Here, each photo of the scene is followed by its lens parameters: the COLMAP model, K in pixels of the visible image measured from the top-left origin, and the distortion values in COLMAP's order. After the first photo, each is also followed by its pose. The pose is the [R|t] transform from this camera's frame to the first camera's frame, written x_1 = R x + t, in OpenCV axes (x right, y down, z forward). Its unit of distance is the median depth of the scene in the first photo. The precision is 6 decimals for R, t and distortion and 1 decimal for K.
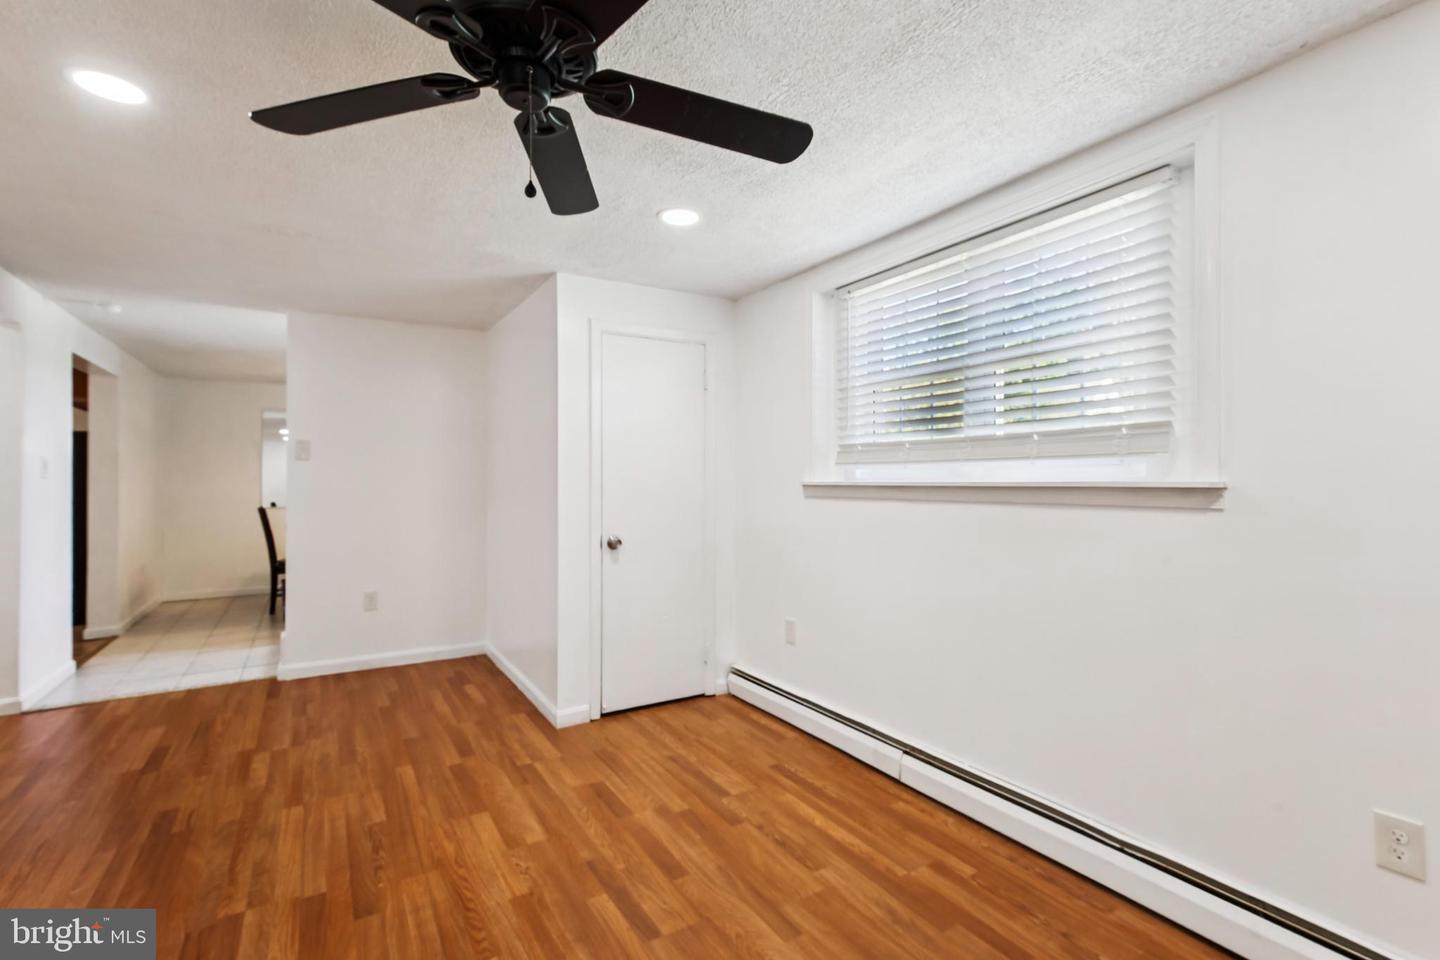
lens RADIAL K [[660.3, 0, 720.0], [0, 660.3, 480.0], [0, 0, 1]] dist [0.012777, -0.000156]
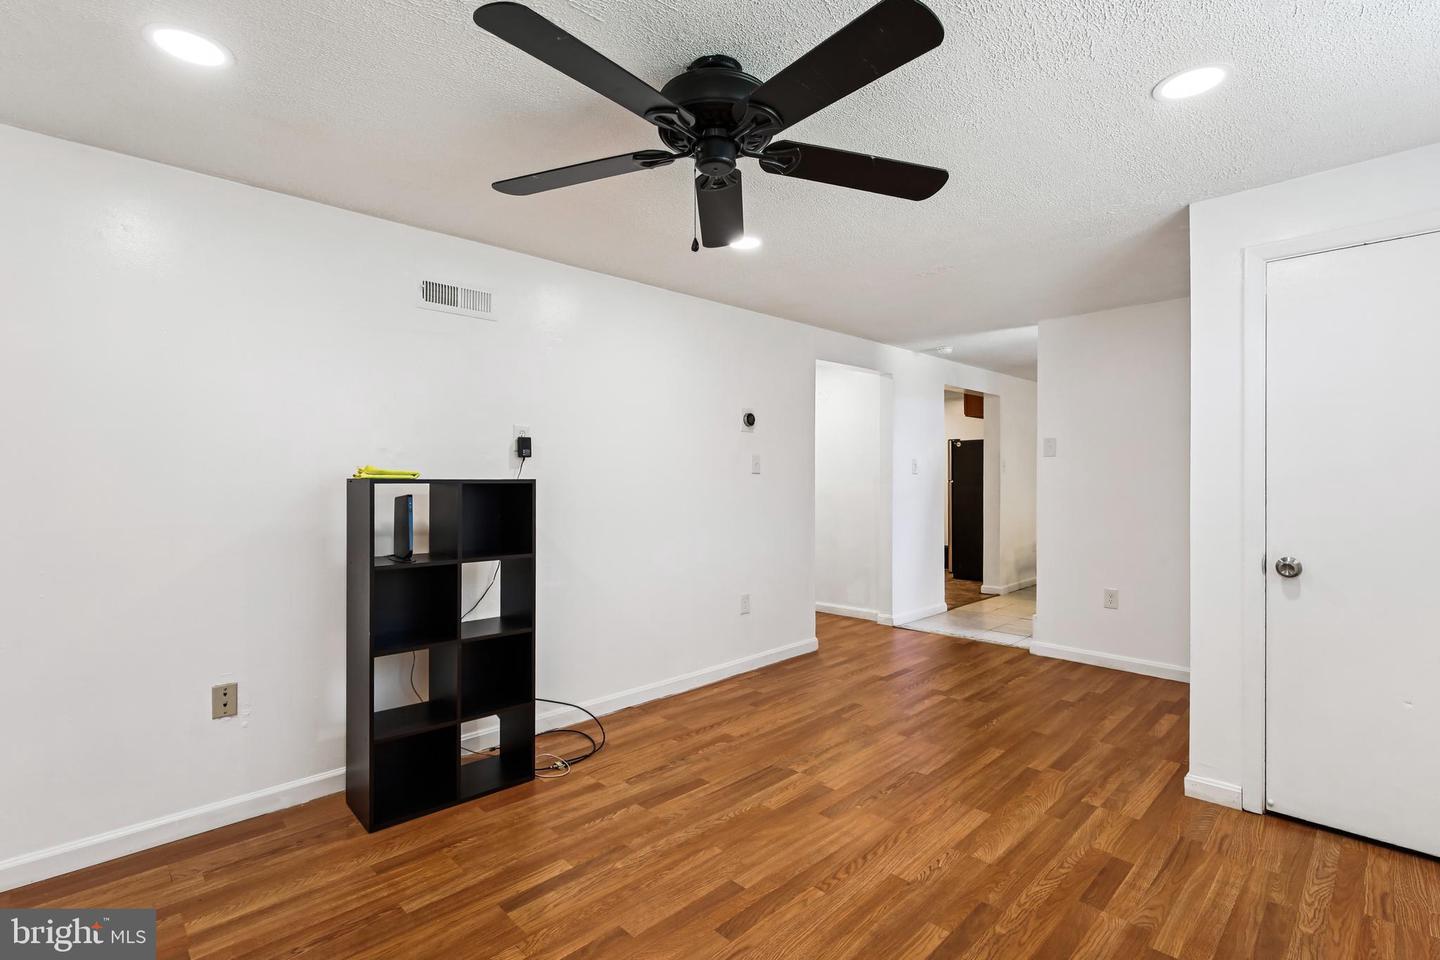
lens RADIAL K [[670.0, 0, 737.6], [0, 670.0, 476.2], [0, 0, 1]] dist [0.001062, 0.000002]
pose [[0.242819, 0.000483, -0.970071, 0.484259], [0.000416, 1.000000, 0.000602, 0.003539], [0.970072, -0.000550, 0.242819, 0.381277]]
